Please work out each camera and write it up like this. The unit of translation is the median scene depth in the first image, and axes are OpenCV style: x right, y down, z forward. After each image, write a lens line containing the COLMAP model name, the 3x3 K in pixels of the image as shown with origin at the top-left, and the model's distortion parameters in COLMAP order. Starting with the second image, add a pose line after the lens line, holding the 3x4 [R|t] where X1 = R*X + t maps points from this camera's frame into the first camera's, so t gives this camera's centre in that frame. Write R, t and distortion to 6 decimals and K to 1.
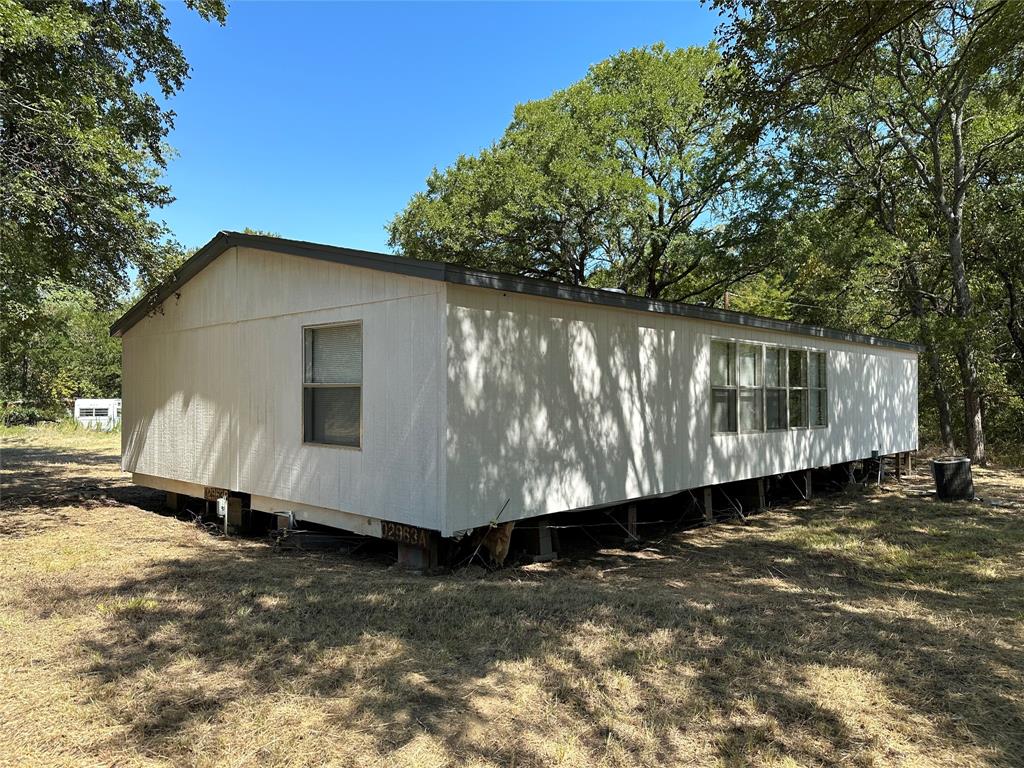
lens RADIAL K [[729.6, 0, 511.8], [0, 729.6, 384.6], [0, 0, 1]] dist [0.001550, 0.000125]
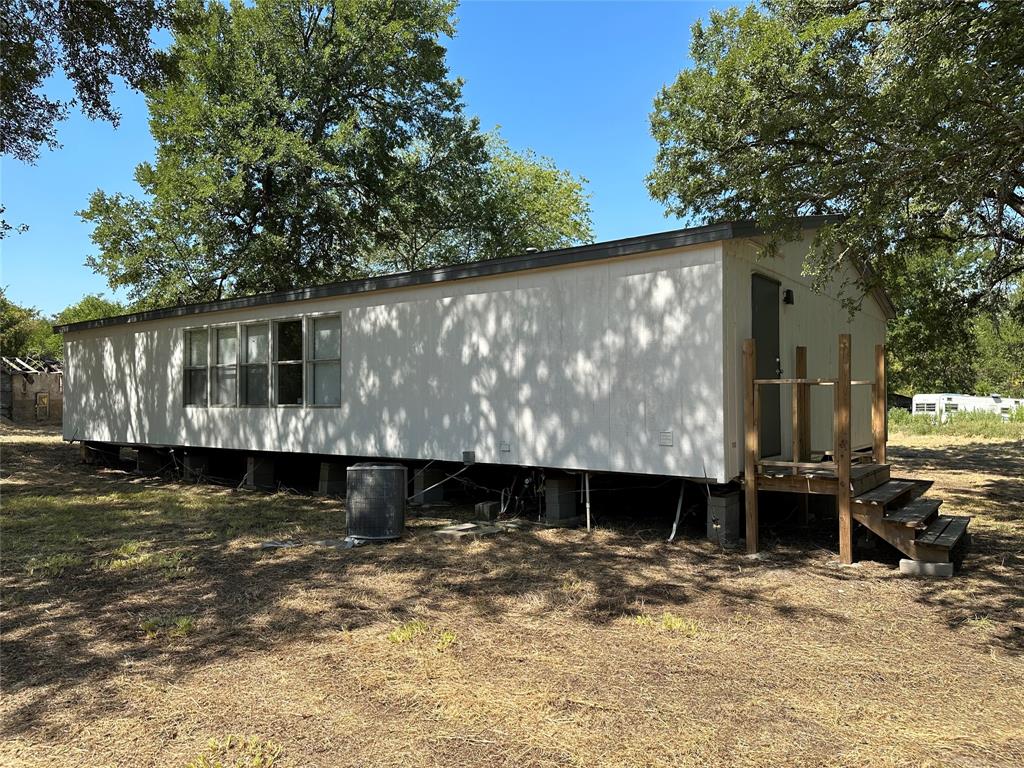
lens RADIAL K [[729.6, 0, 511.9], [0, 729.6, 386.9], [0, 0, 1]] dist [0.001550, 0.000125]
pose [[0.142365, -0.022373, -0.989561, 1.633849], [0.024040, 0.999528, -0.019140, 0.072719], [0.989522, -0.021064, 0.142835, 1.412864]]
